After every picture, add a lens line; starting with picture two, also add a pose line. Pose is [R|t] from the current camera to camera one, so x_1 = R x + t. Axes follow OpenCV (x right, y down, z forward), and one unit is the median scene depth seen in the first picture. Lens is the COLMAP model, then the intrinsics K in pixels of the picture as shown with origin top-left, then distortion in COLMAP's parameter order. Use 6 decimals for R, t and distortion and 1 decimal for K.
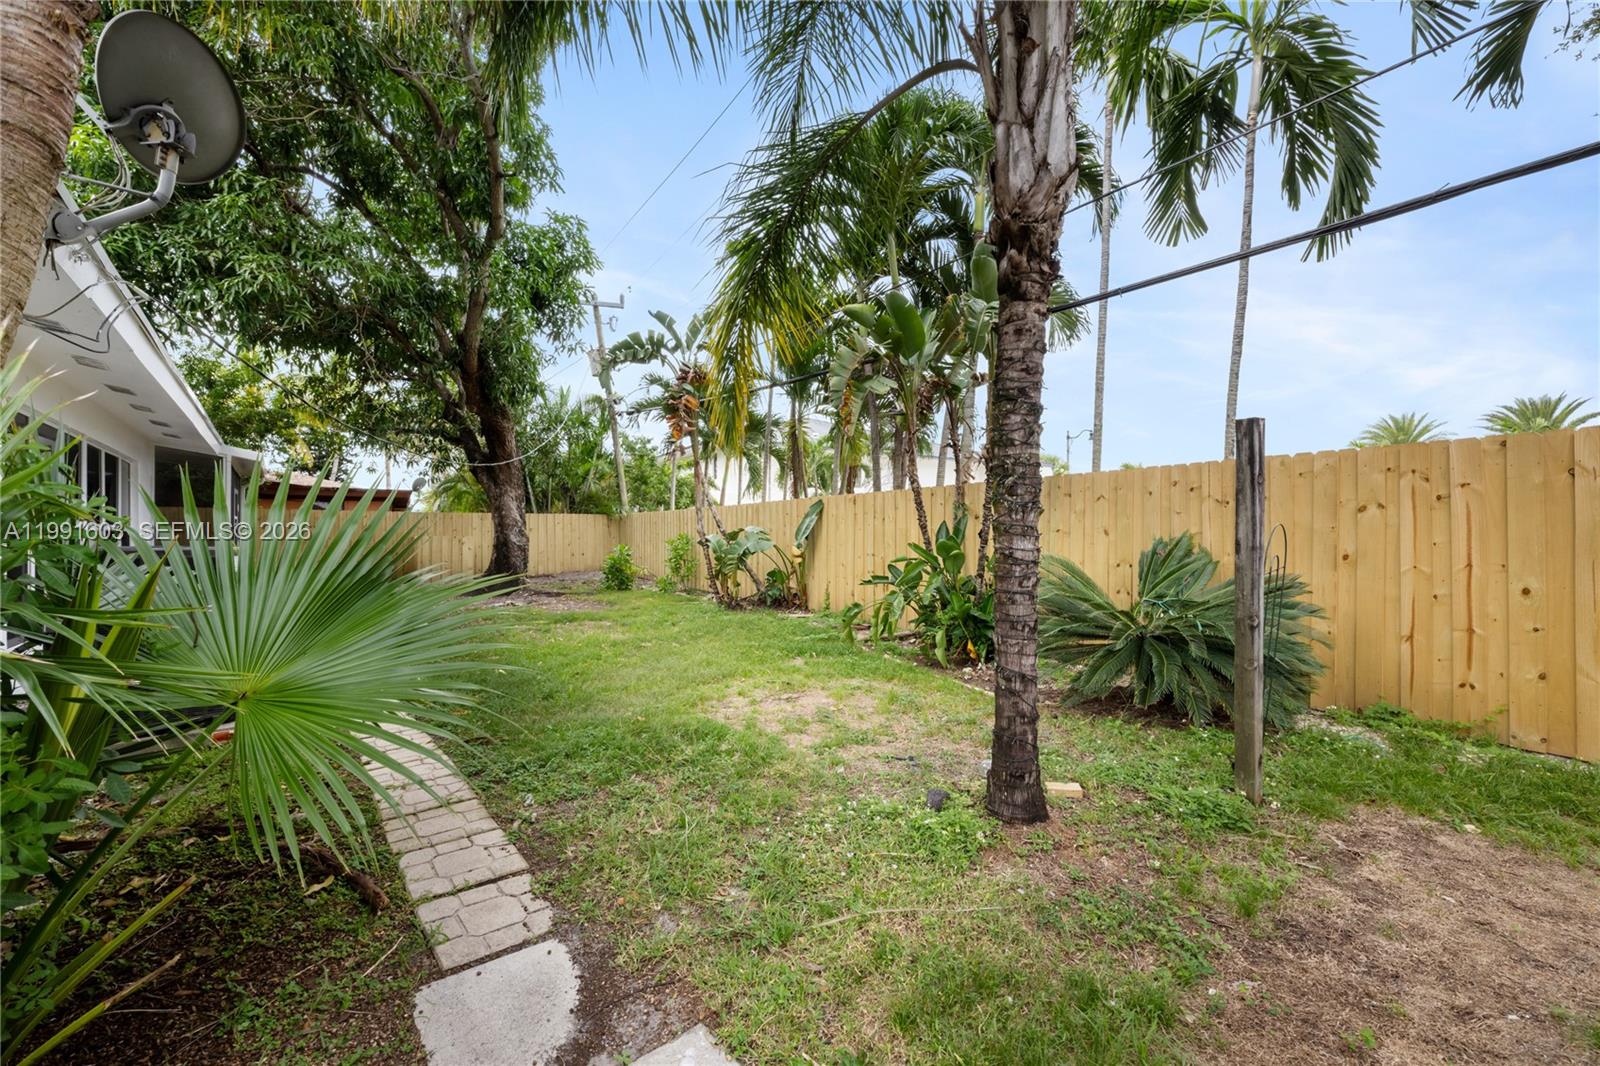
lens RADIAL K [[644.8, 0, 803.4], [0, 644.8, 536.7], [0, 0, 1]] dist [0.001872, 0.000044]
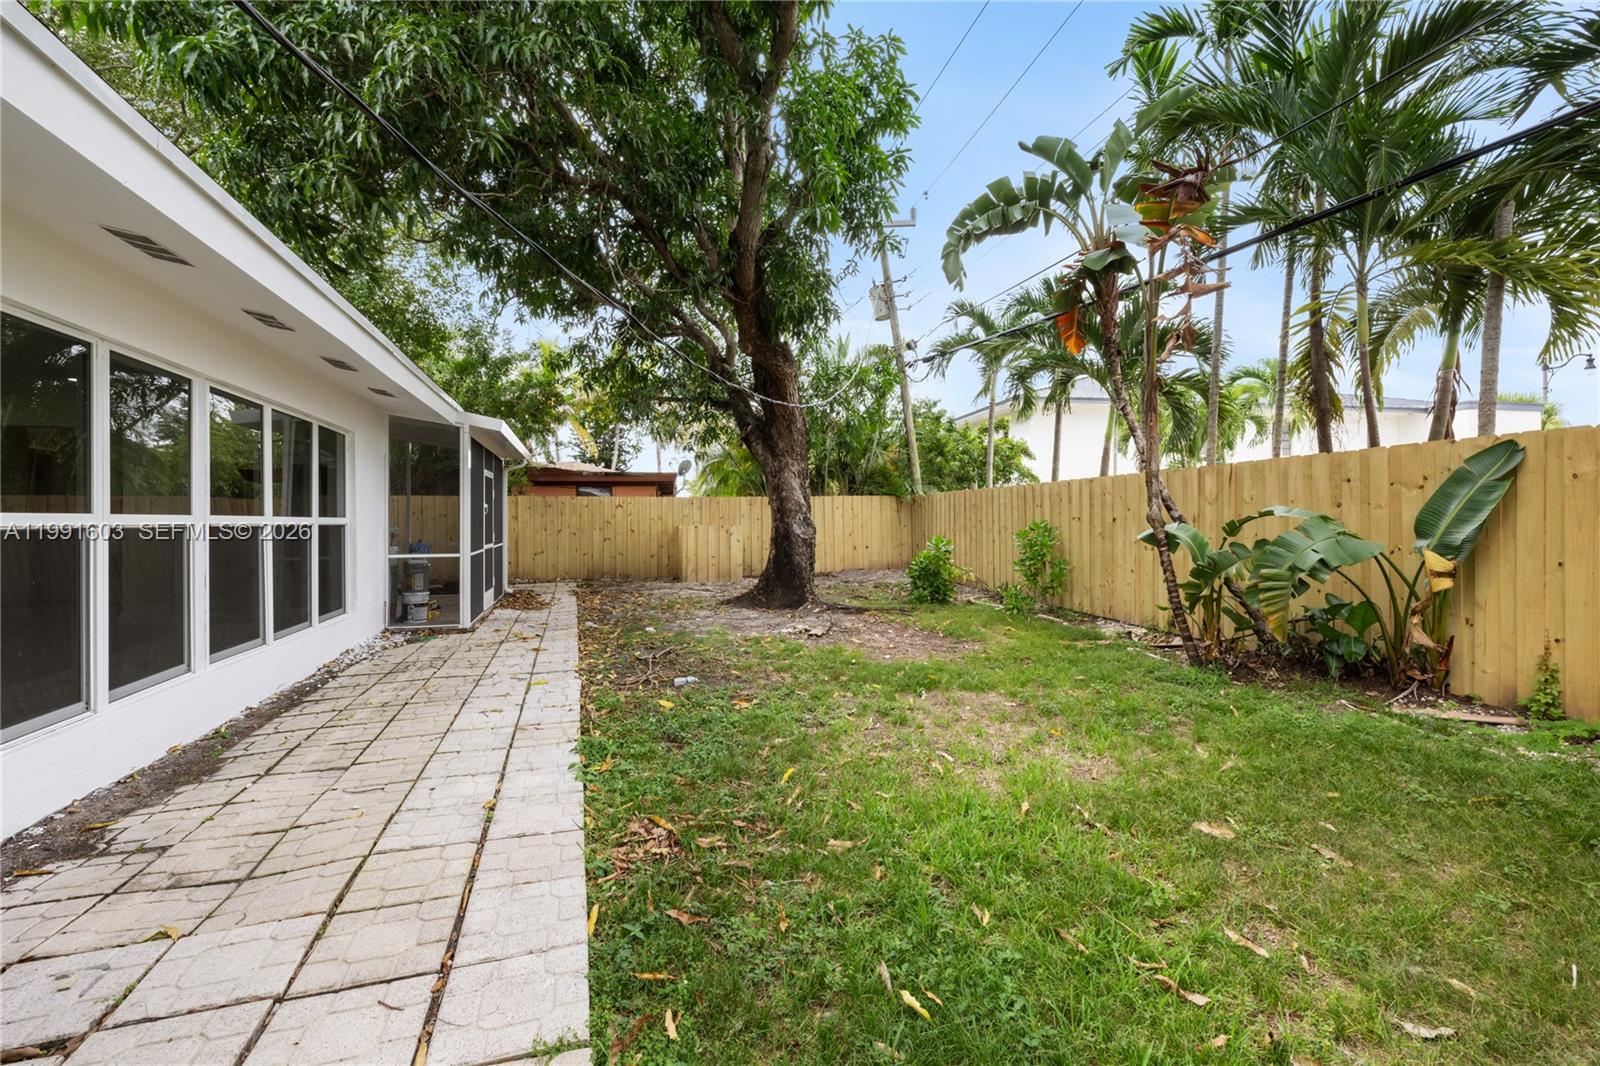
lens RADIAL K [[644.8, 0, 794.1], [0, 644.8, 524.2], [0, 0, 1]] dist [0.001872, 0.000044]
pose [[0.932102, -0.005468, -0.362155, -0.170631], [0.007819, 0.999957, 0.005028, -0.005963], [0.362112, -0.007518, 0.932104, 0.289534]]
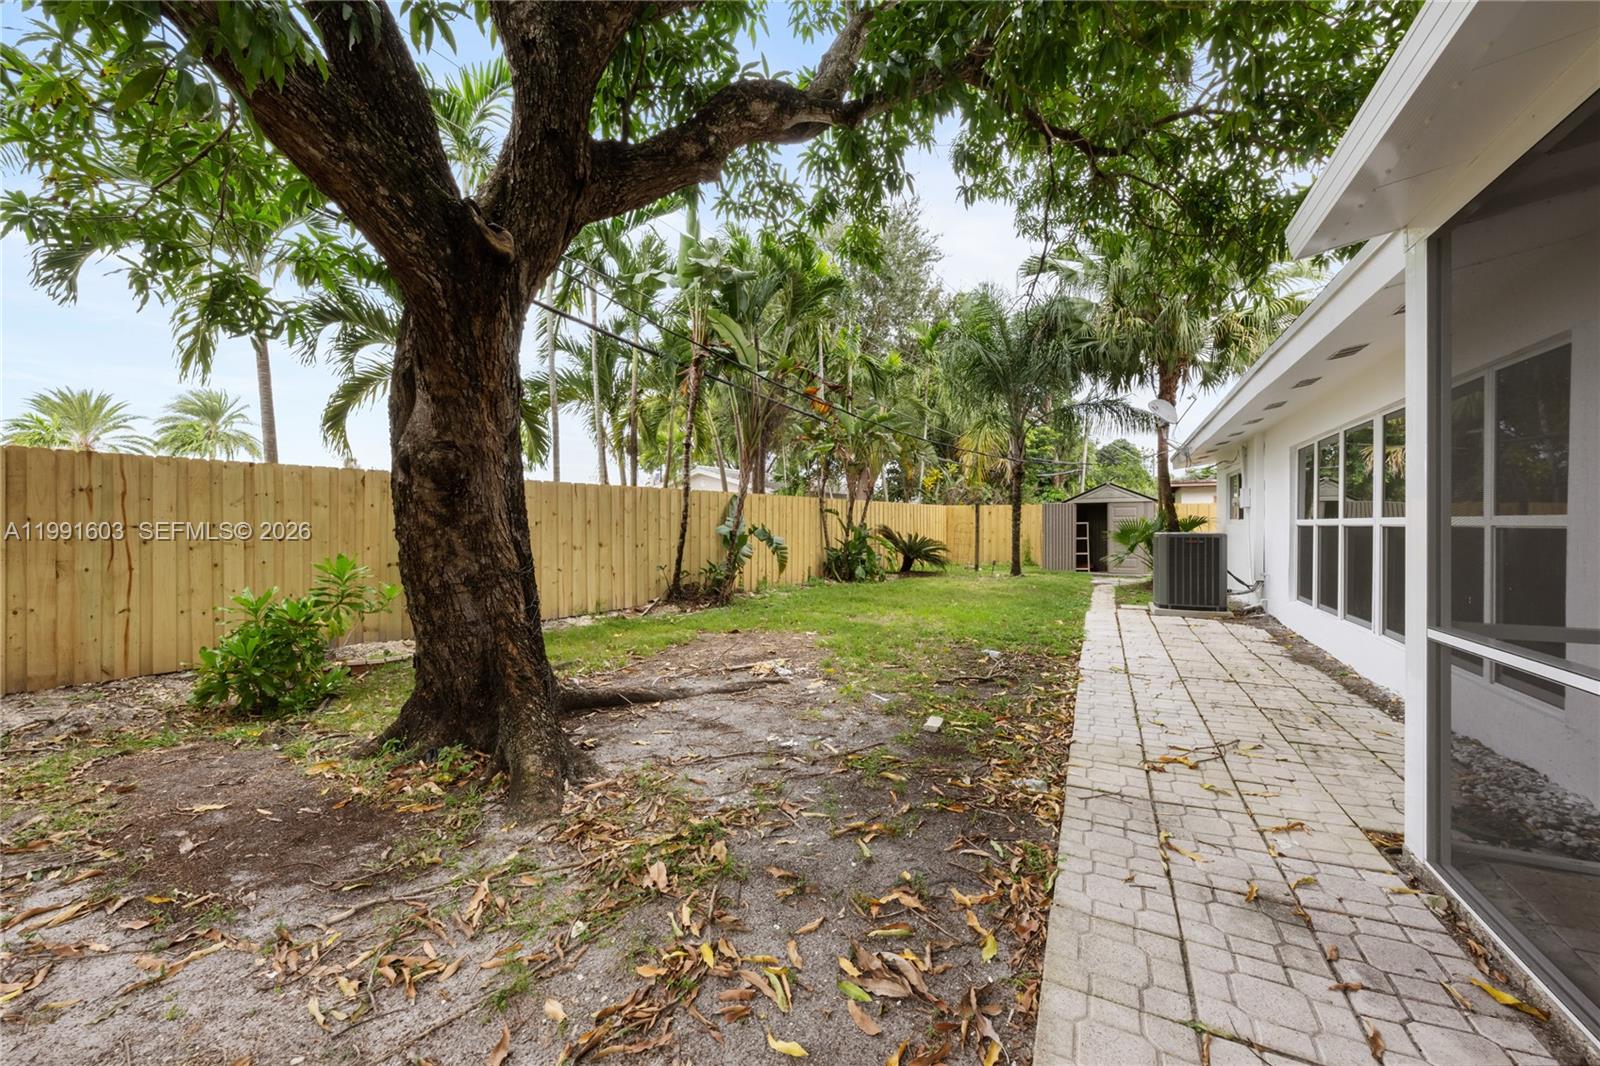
lens RADIAL K [[644.8, 0, 799.2], [0, 644.8, 528.8], [0, 0, 1]] dist [0.001872, 0.000044]
pose [[-0.416732, -0.010129, 0.908973, -0.886940], [-0.004902, 0.999948, 0.008896, -0.005890], [-0.909016, -0.000749, -0.416760, 1.126110]]
